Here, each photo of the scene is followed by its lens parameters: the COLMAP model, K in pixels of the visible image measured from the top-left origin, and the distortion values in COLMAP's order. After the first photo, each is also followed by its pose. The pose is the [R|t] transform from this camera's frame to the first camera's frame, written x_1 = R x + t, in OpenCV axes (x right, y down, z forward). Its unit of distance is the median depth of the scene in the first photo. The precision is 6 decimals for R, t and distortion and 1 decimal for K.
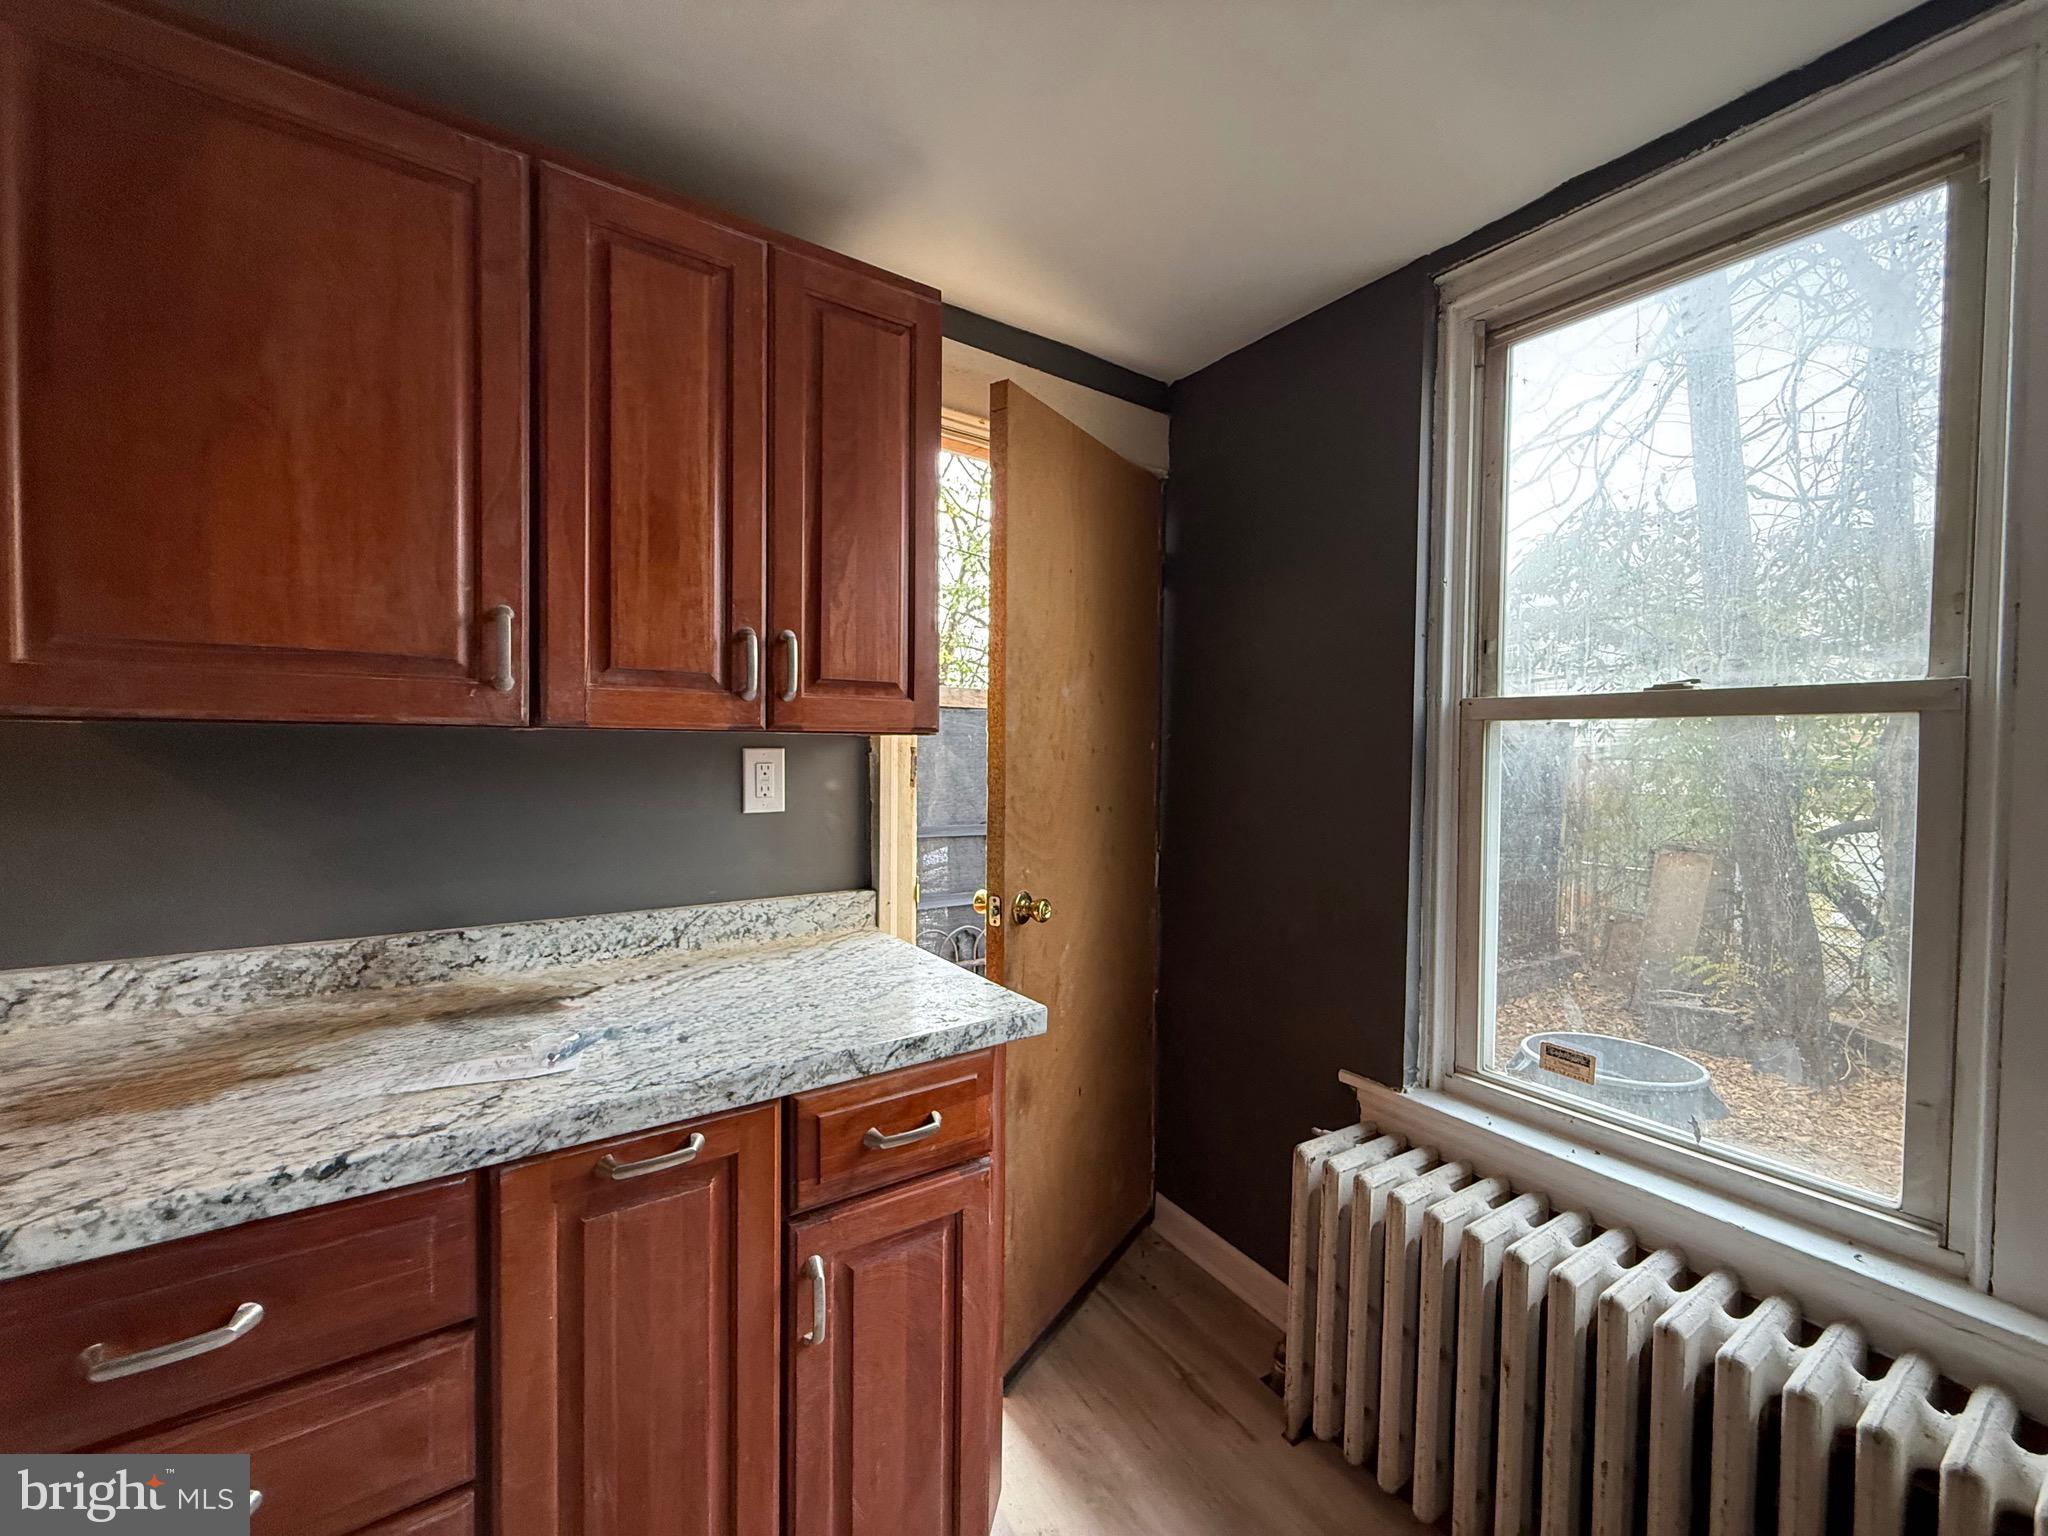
lens RADIAL K [[814.5, 0, 1024.2], [0, 814.5, 765.0], [0, 0, 1]] dist [-0.001093, 0.000265]
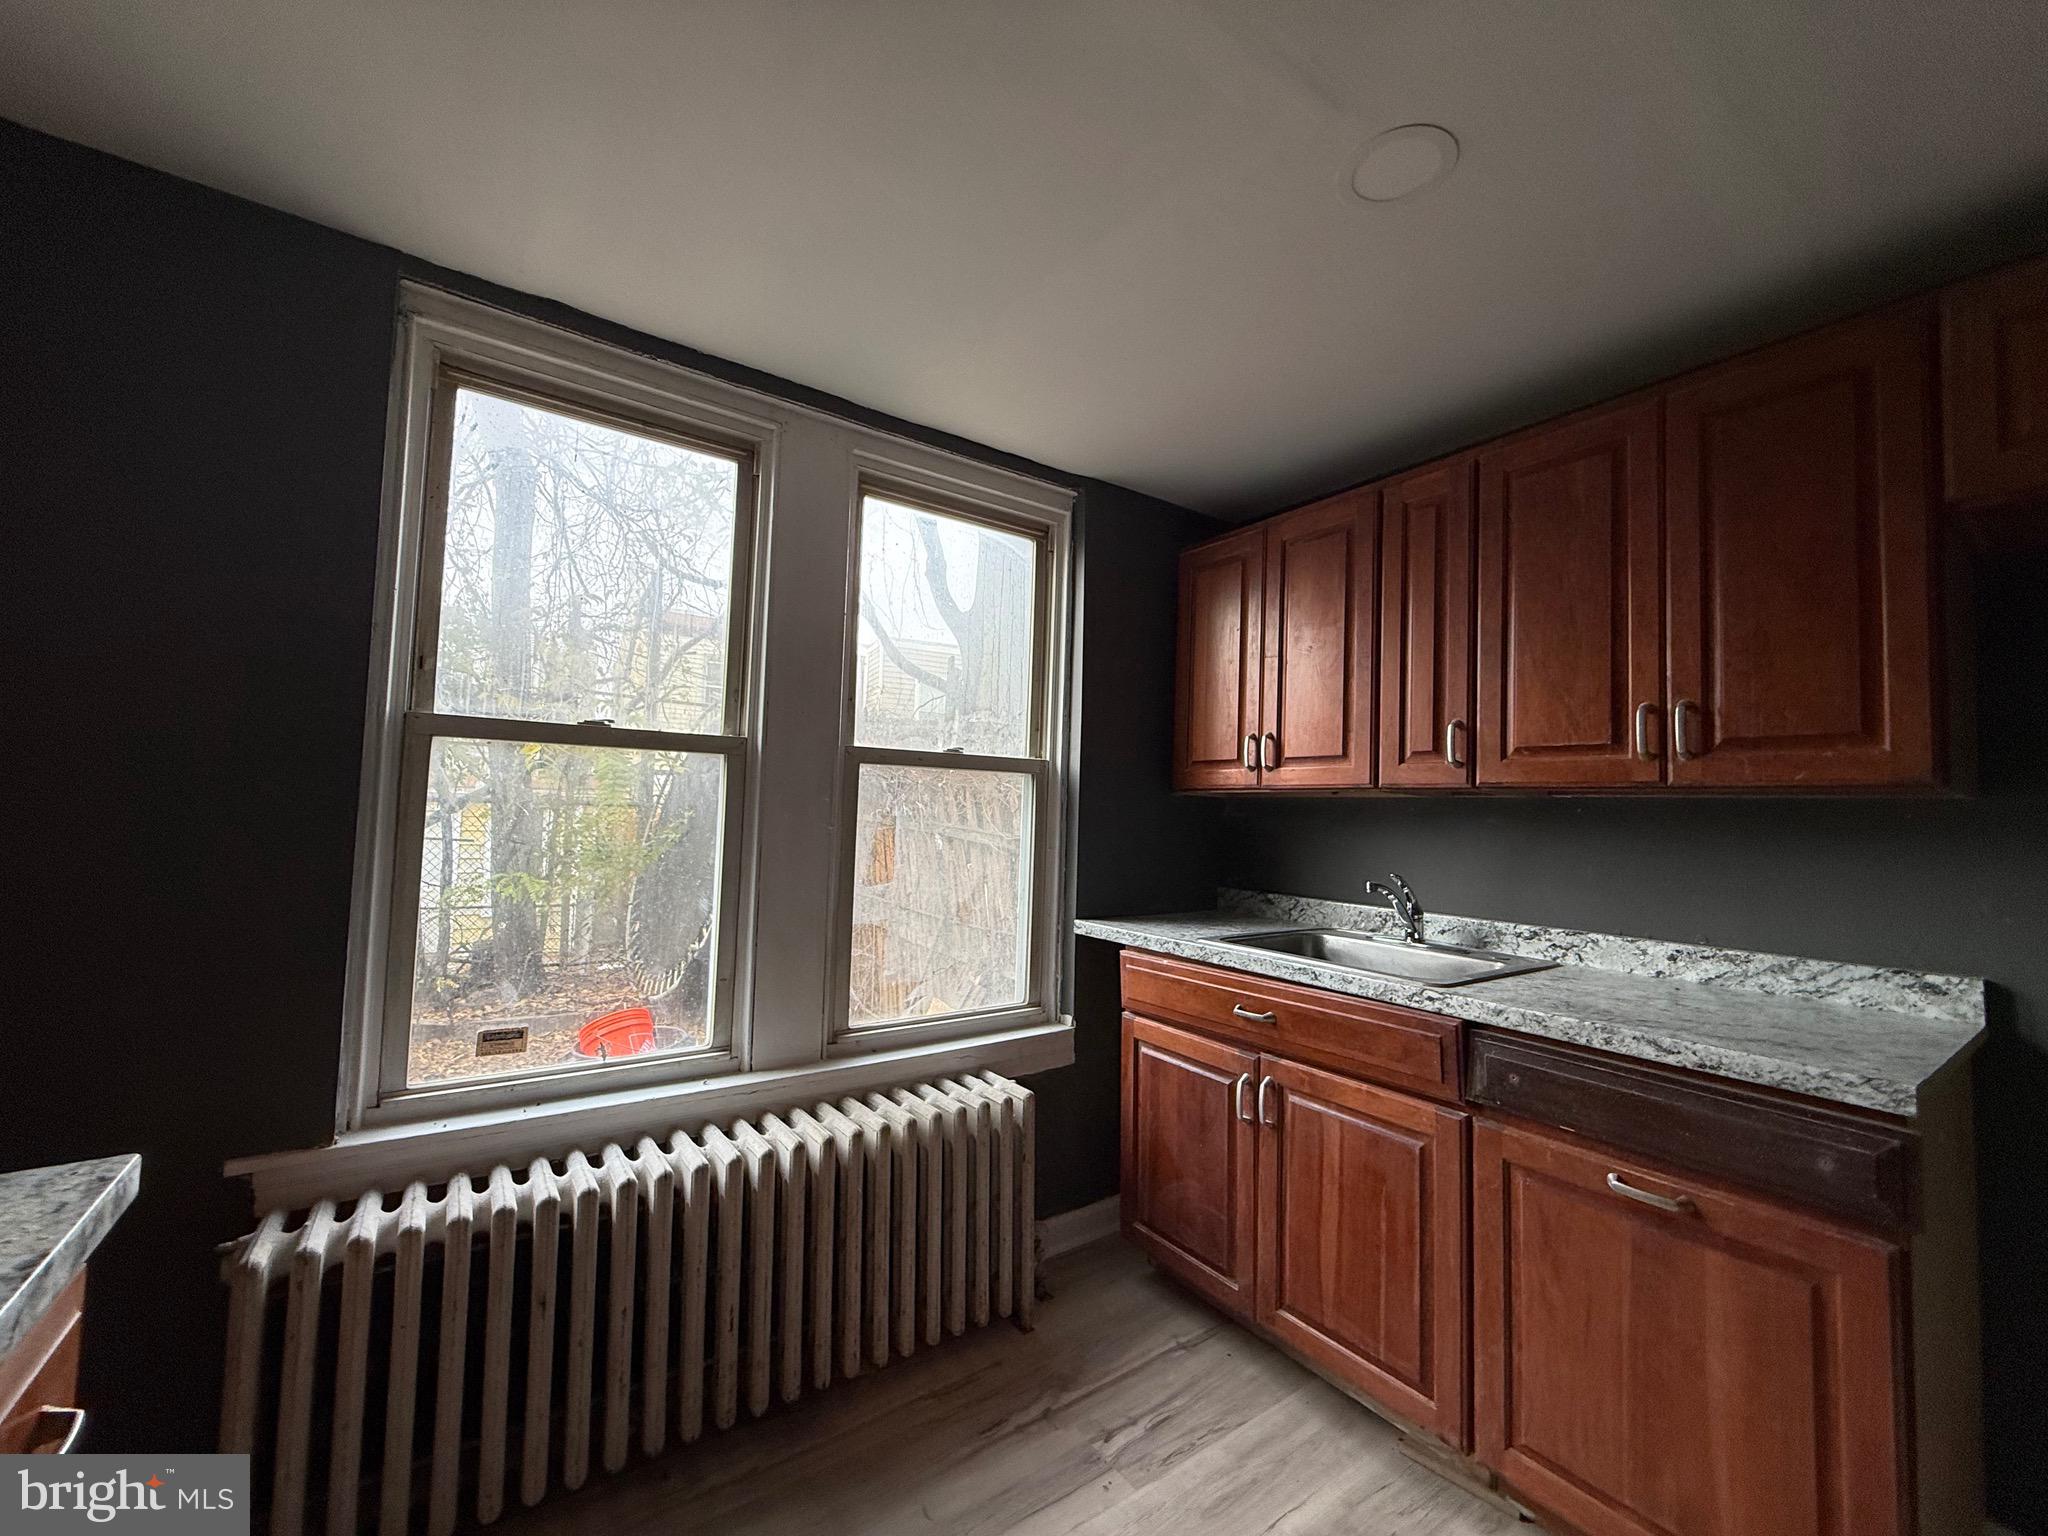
lens RADIAL K [[814.5, 0, 1024.2], [0, 814.5, 765.0], [0, 0, 1]] dist [-0.001093, 0.000265]
pose [[-0.007391, 0.044357, 0.998988, -0.634062], [-0.009030, 0.998972, -0.044423, 0.029362], [-0.999932, -0.009349, -0.006983, 0.362396]]
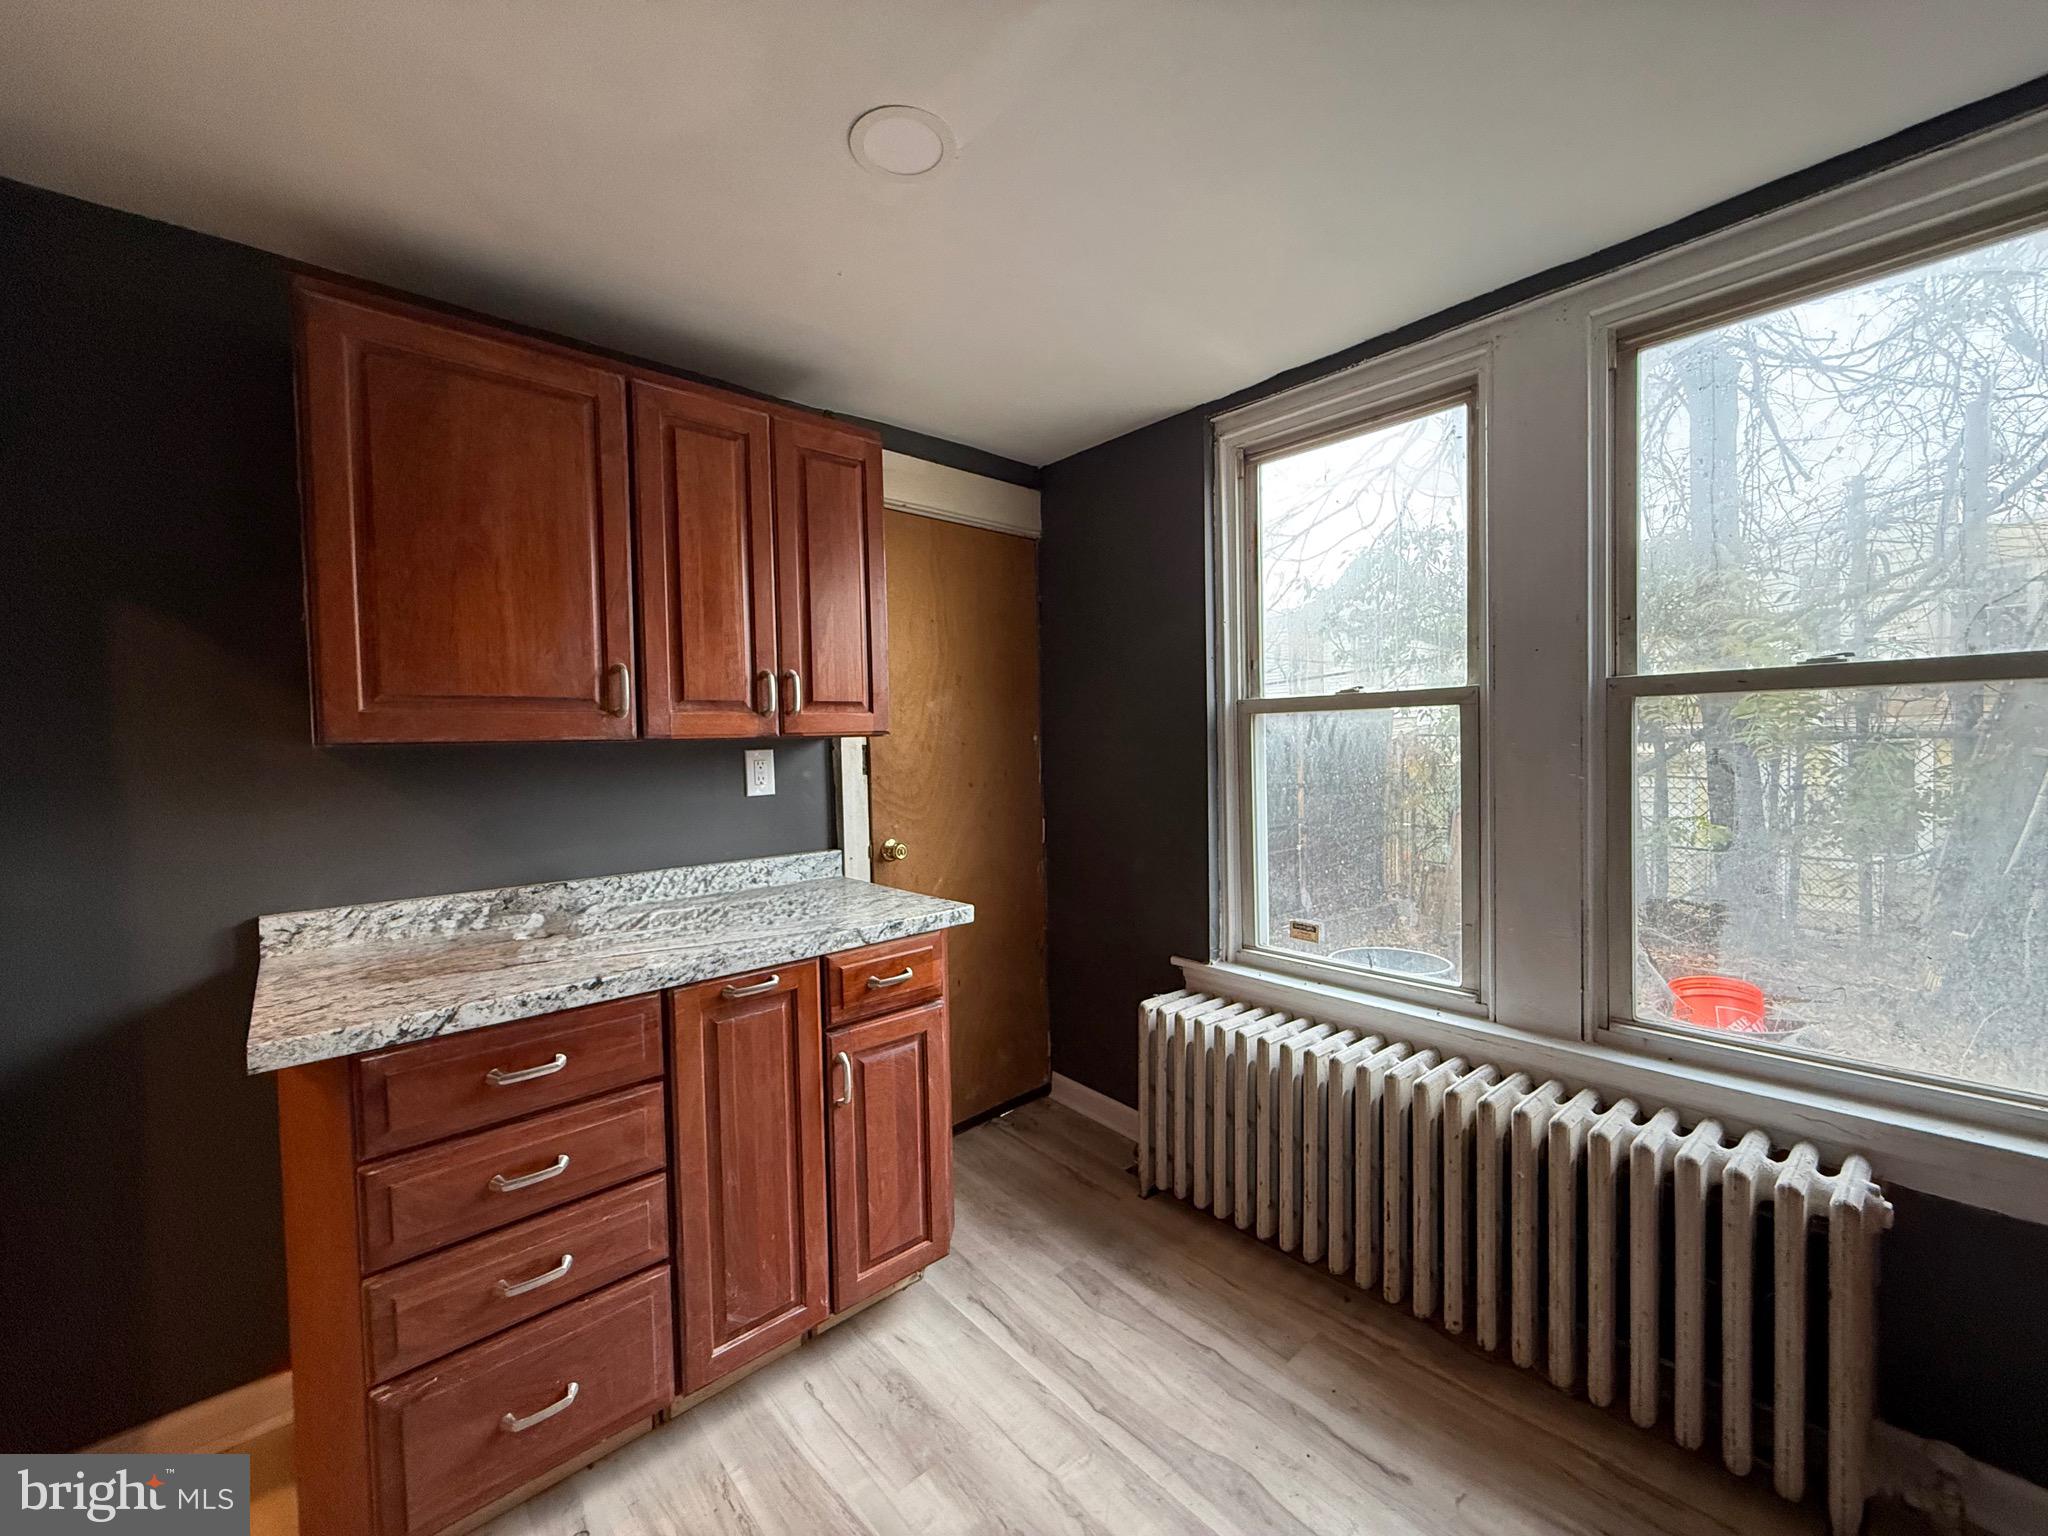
lens RADIAL K [[814.5, 0, 1024.2], [0, 814.5, 765.0], [0, 0, 1]] dist [-0.001093, 0.000265]
pose [[0.990885, -0.038300, 0.129152, -0.072128], [0.037405, 0.999256, 0.009349, 0.013961], [-0.129414, -0.004433, 0.991581, -0.618274]]
